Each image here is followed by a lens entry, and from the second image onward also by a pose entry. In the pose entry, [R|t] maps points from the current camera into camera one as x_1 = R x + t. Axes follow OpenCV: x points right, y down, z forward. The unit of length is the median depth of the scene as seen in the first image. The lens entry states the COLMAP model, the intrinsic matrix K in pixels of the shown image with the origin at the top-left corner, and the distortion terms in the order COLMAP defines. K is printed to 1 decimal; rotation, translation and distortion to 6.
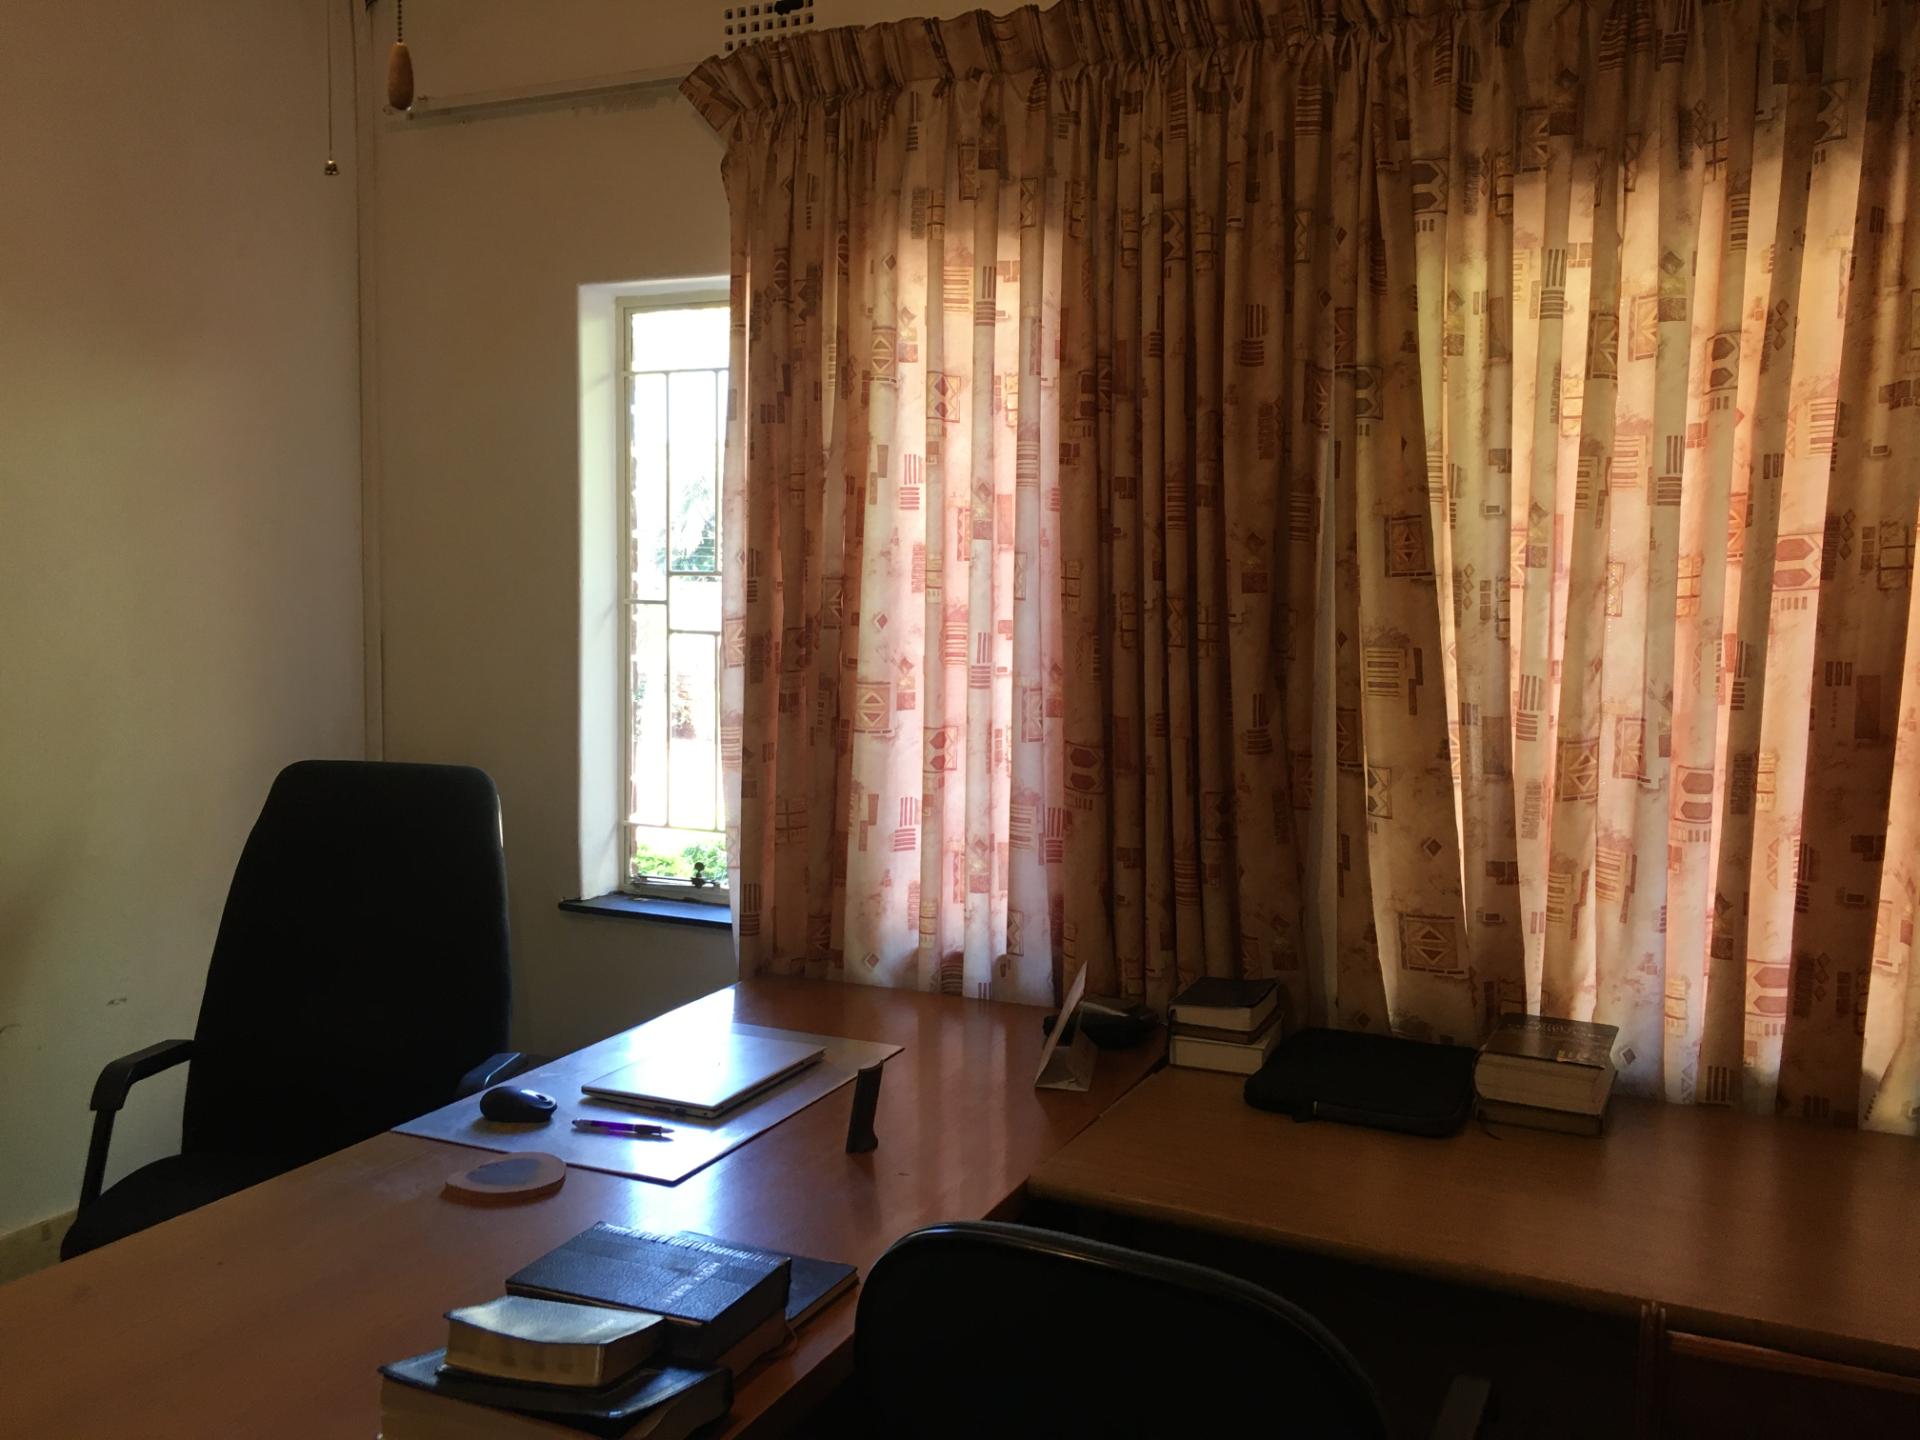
lens RADIAL K [[1665.4, 0, 958.8], [0, 1665.4, 705.8], [0, 0, 1]] dist [0.107311, -0.119637]
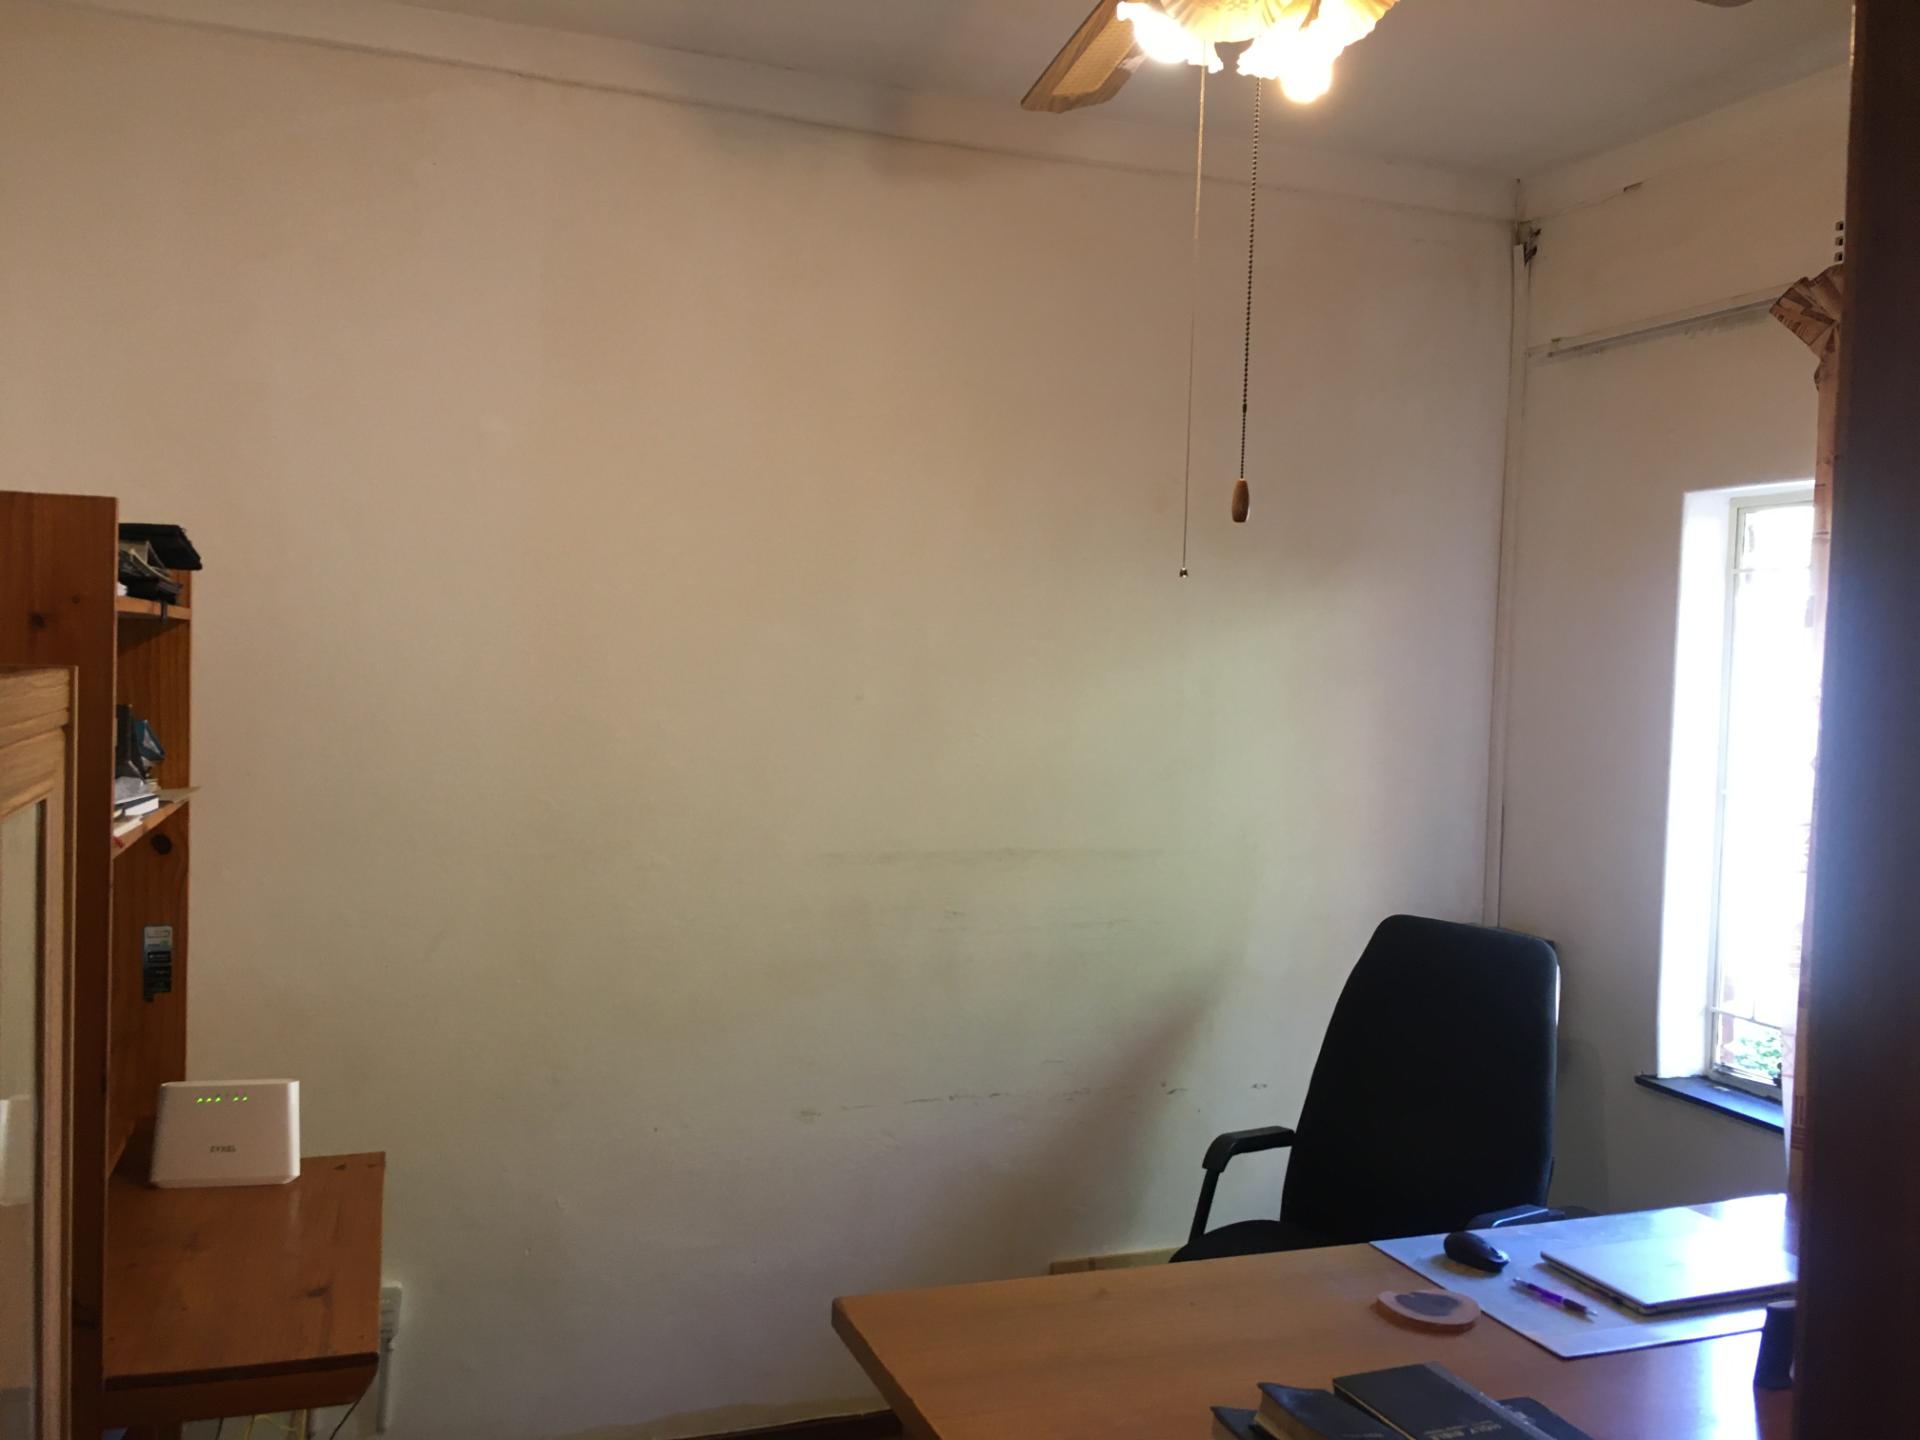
lens RADIAL K [[1665.4, 0, 950.2], [0, 1665.4, 722.3], [0, 0, 1]] dist [0.107311, -0.119637]
pose [[0.707525, 0.036674, -0.705736, 0.230070], [-0.070464, 0.997337, -0.018816, -0.061684], [0.703166, 0.063041, 0.708225, -0.076268]]
